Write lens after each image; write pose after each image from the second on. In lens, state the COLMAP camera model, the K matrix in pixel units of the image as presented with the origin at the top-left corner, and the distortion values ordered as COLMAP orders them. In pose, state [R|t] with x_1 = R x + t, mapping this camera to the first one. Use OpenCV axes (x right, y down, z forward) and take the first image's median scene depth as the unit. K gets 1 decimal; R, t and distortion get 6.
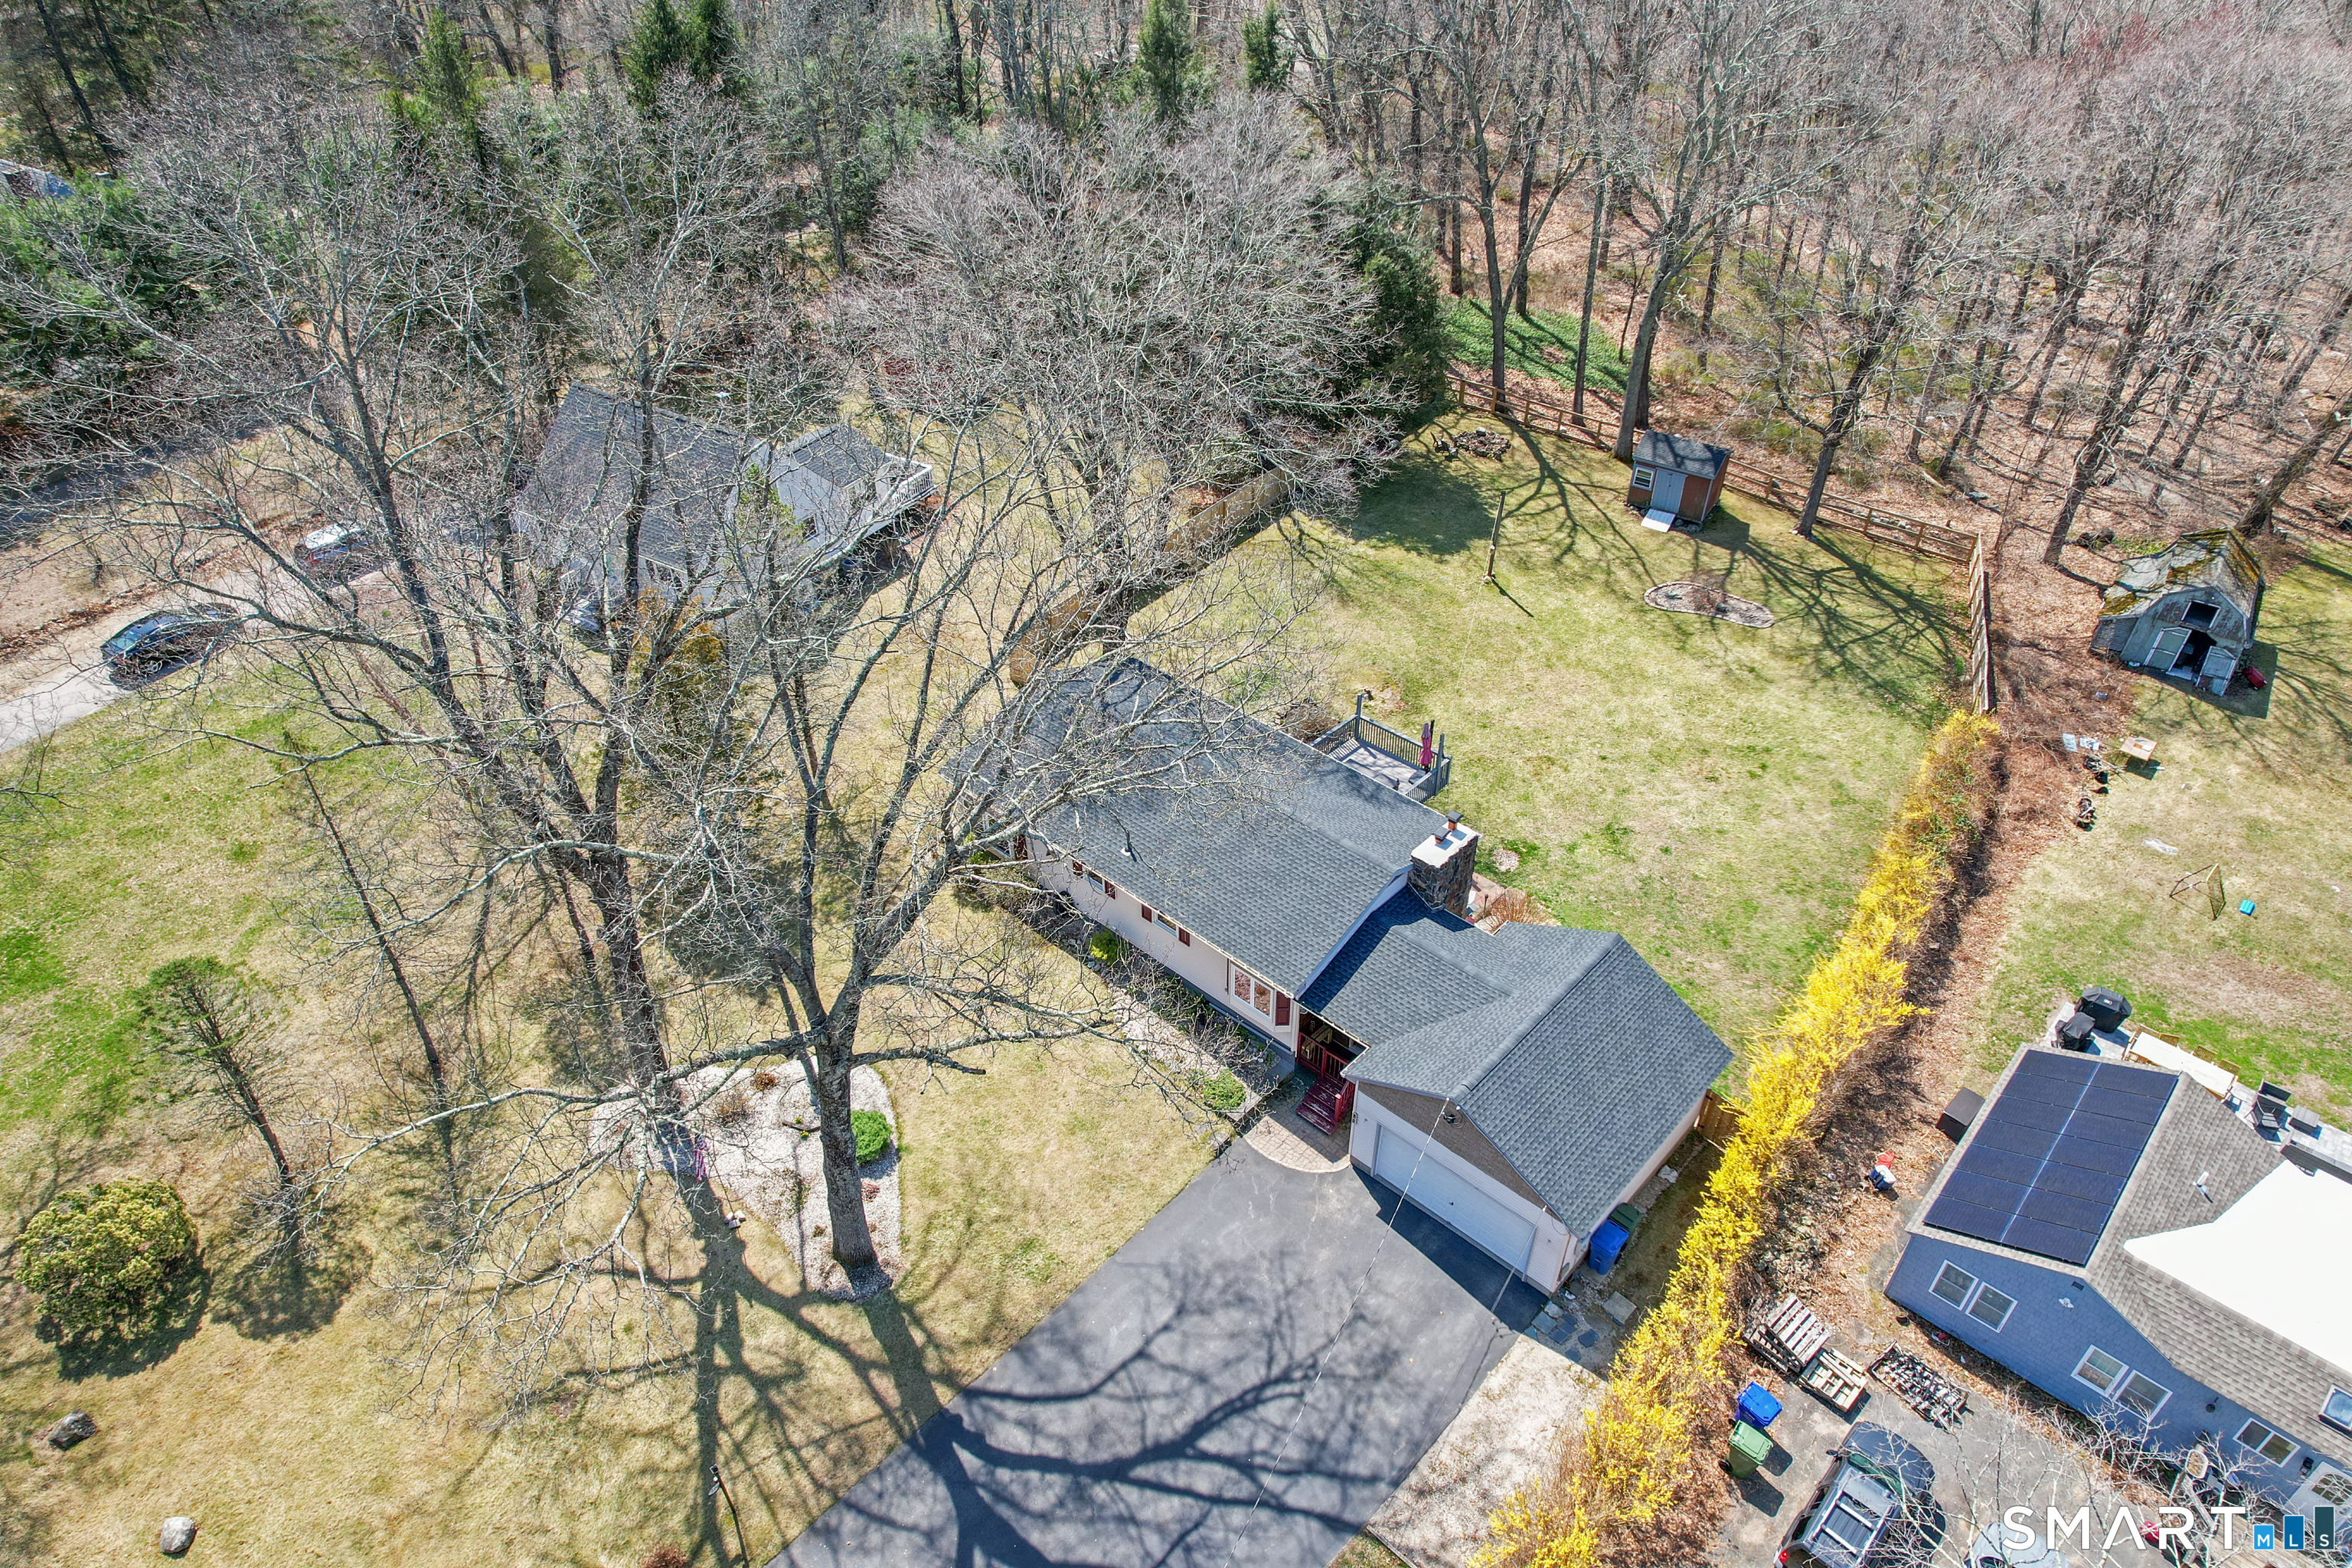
lens RADIAL K [[1507.7, 0, 1187.1], [0, 1507.7, 787.7], [0, 0, 1]] dist [-0.062821, 0.051457]
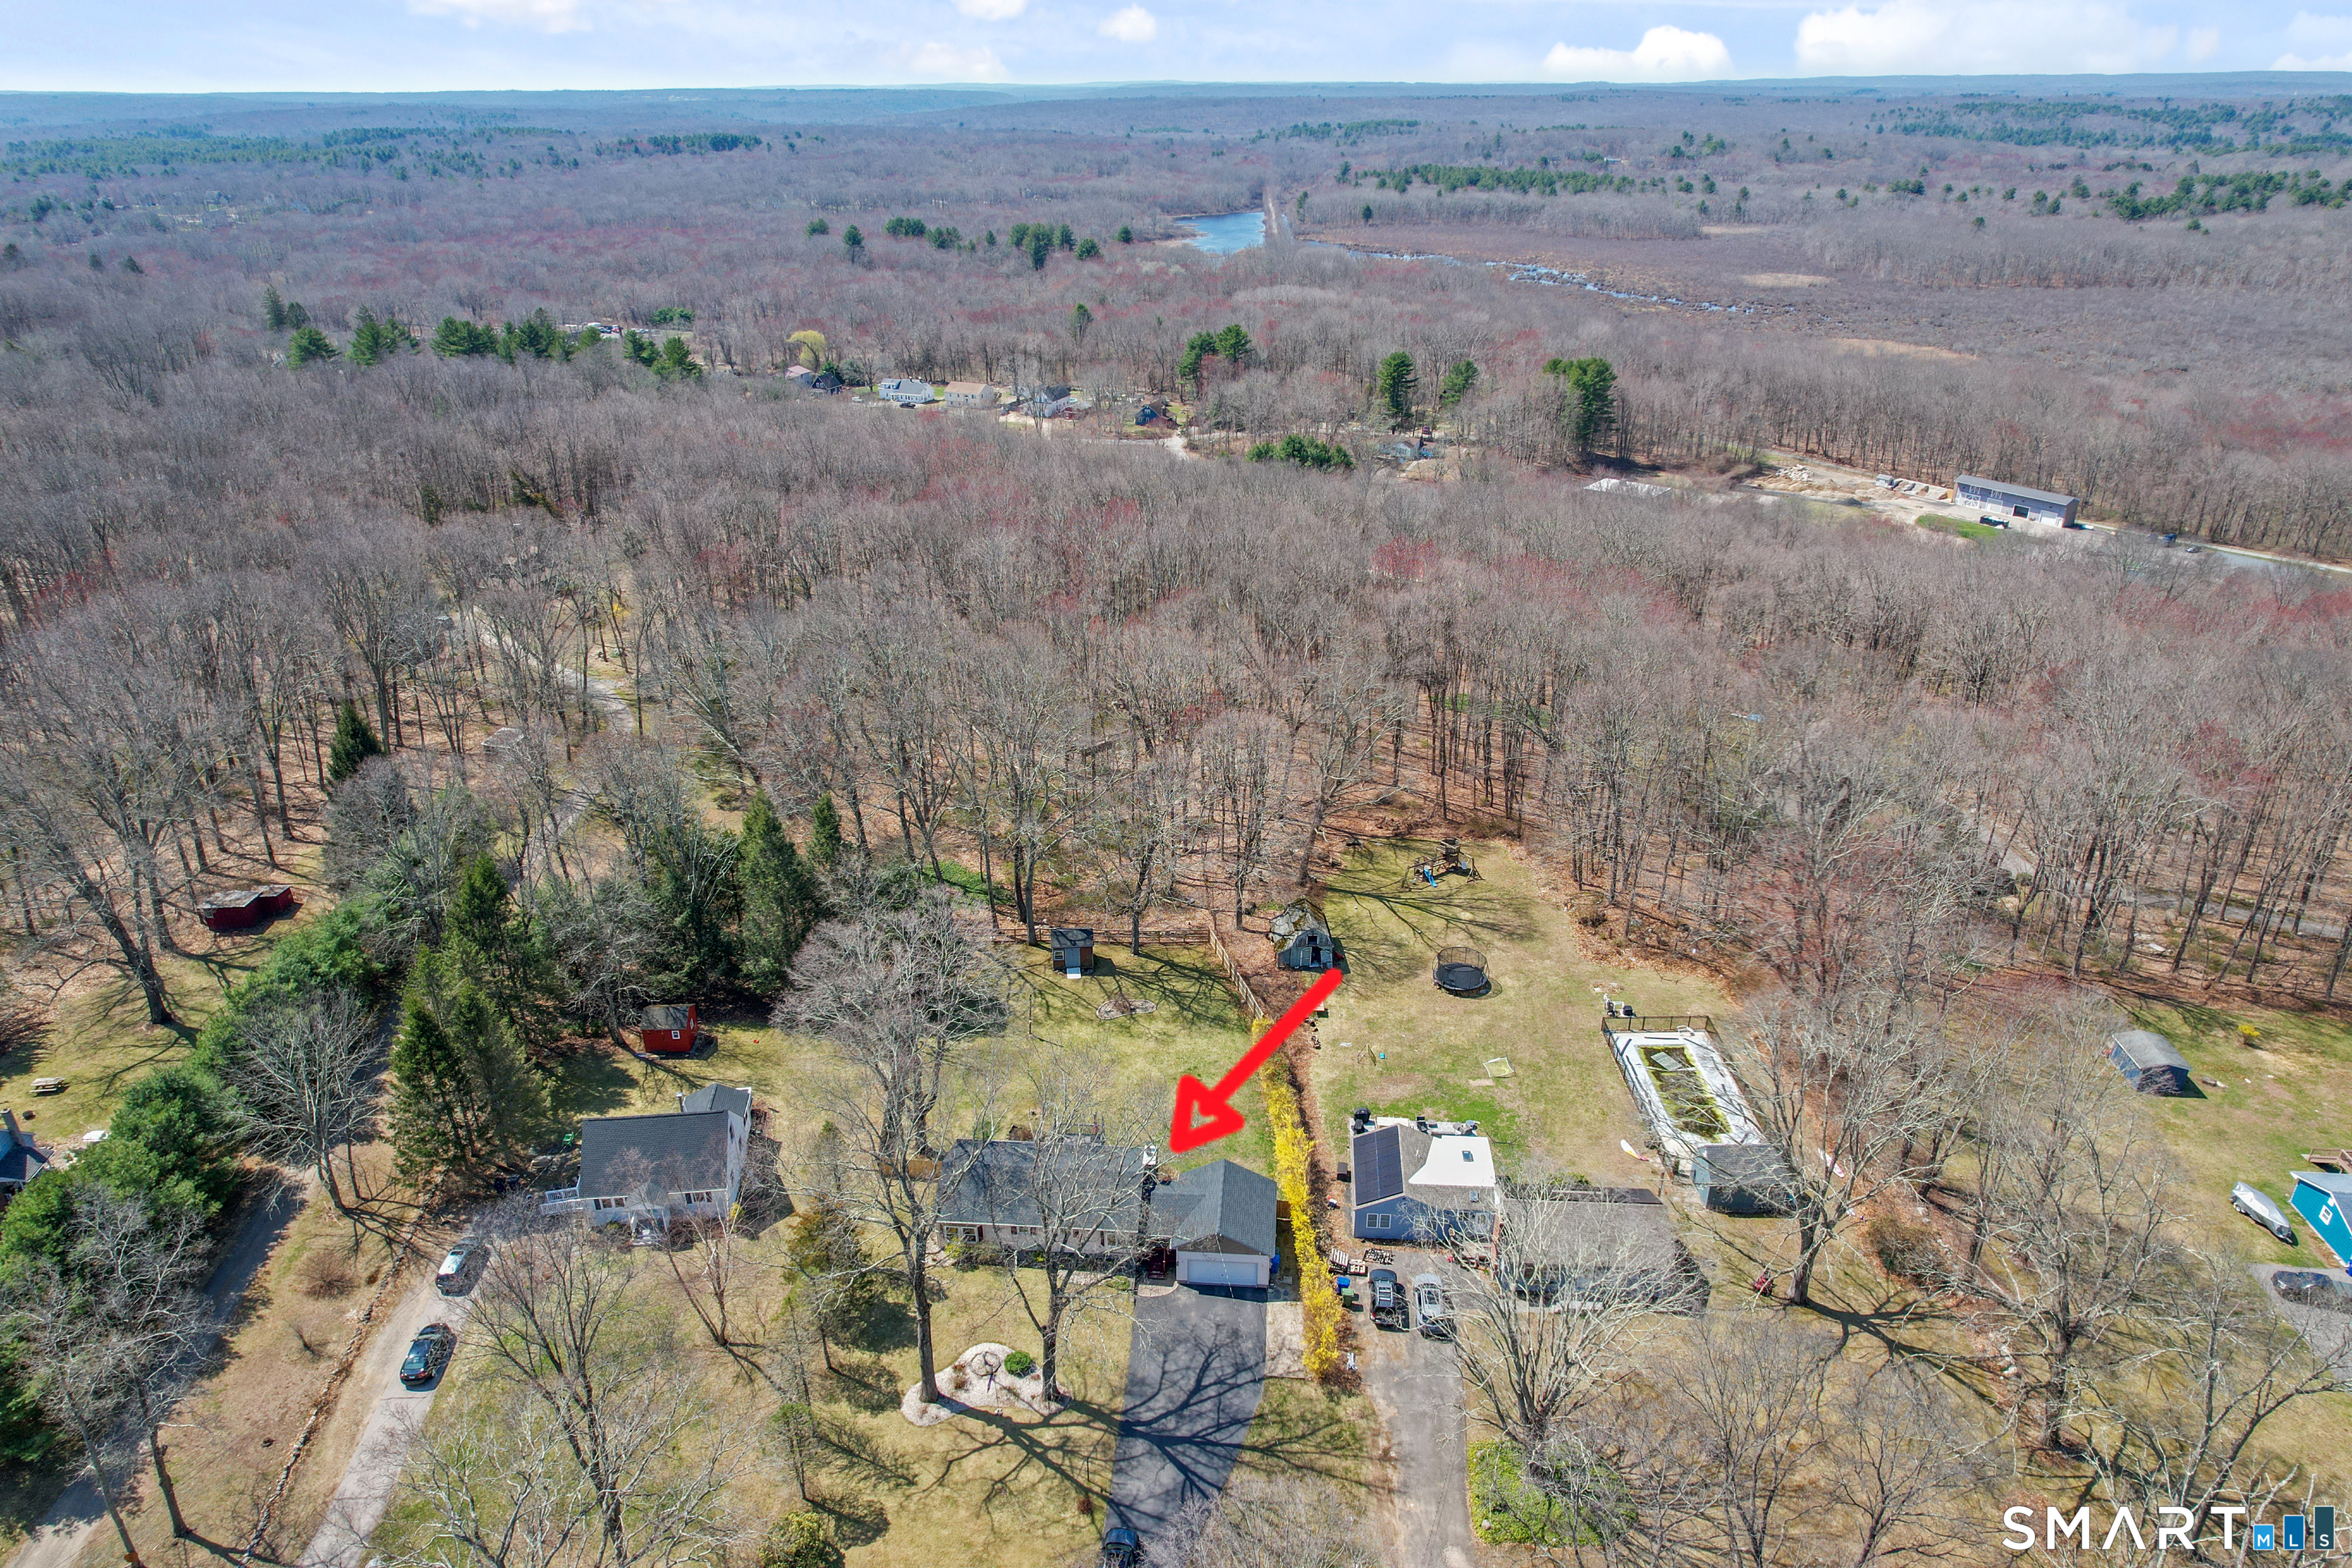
lens RADIAL K [[1507.7, 0, 1168.5], [0, 1507.7, 779.3], [0, 0, 1]] dist [-0.062821, 0.051457]
pose [[0.790611, -0.267102, 0.550991, -1.064228], [0.383647, 0.917403, -0.105765, -0.273199], [-0.477231, 0.295005, 0.827782, -1.346892]]
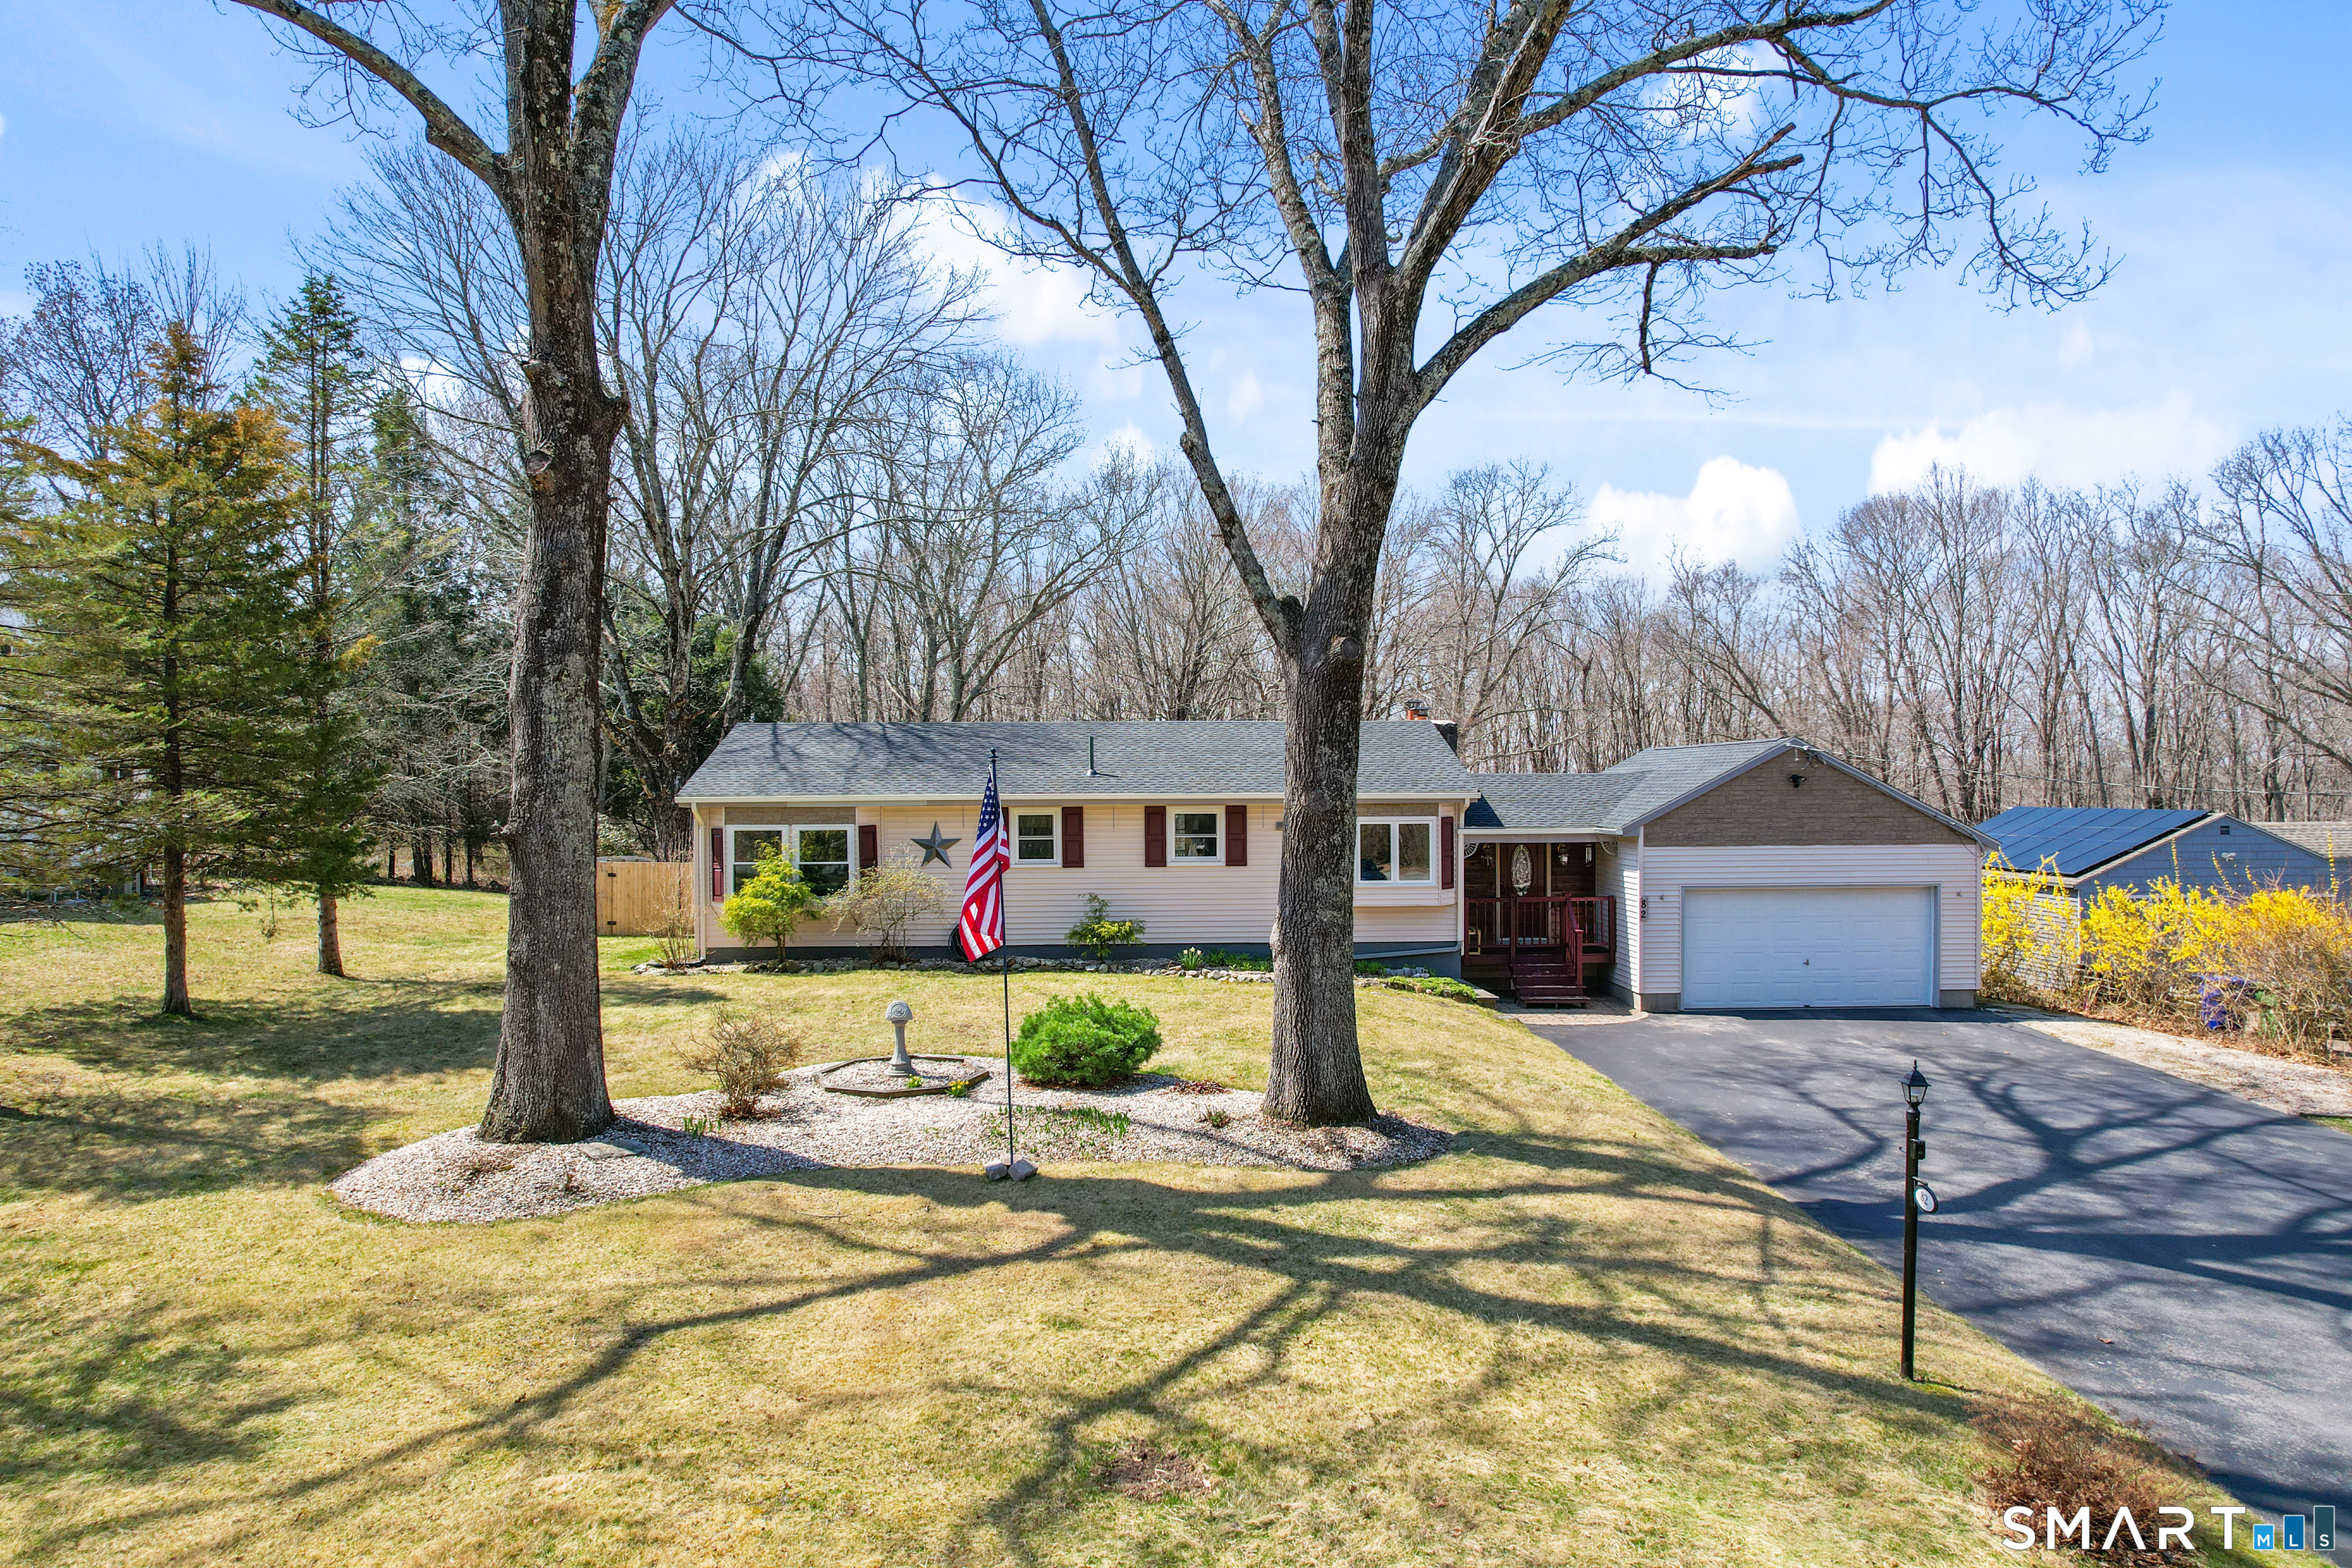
lens RADIAL K [[1507.7, 0, 1178.0], [0, 1507.7, 789.9], [0, 0, 1]] dist [-0.062821, 0.051457]
pose [[0.712578, -0.007153, 0.701557, -0.490227], [0.431885, 0.792508, -0.430589, 0.362098], [-0.552909, 0.609820, 0.567813, 0.663092]]
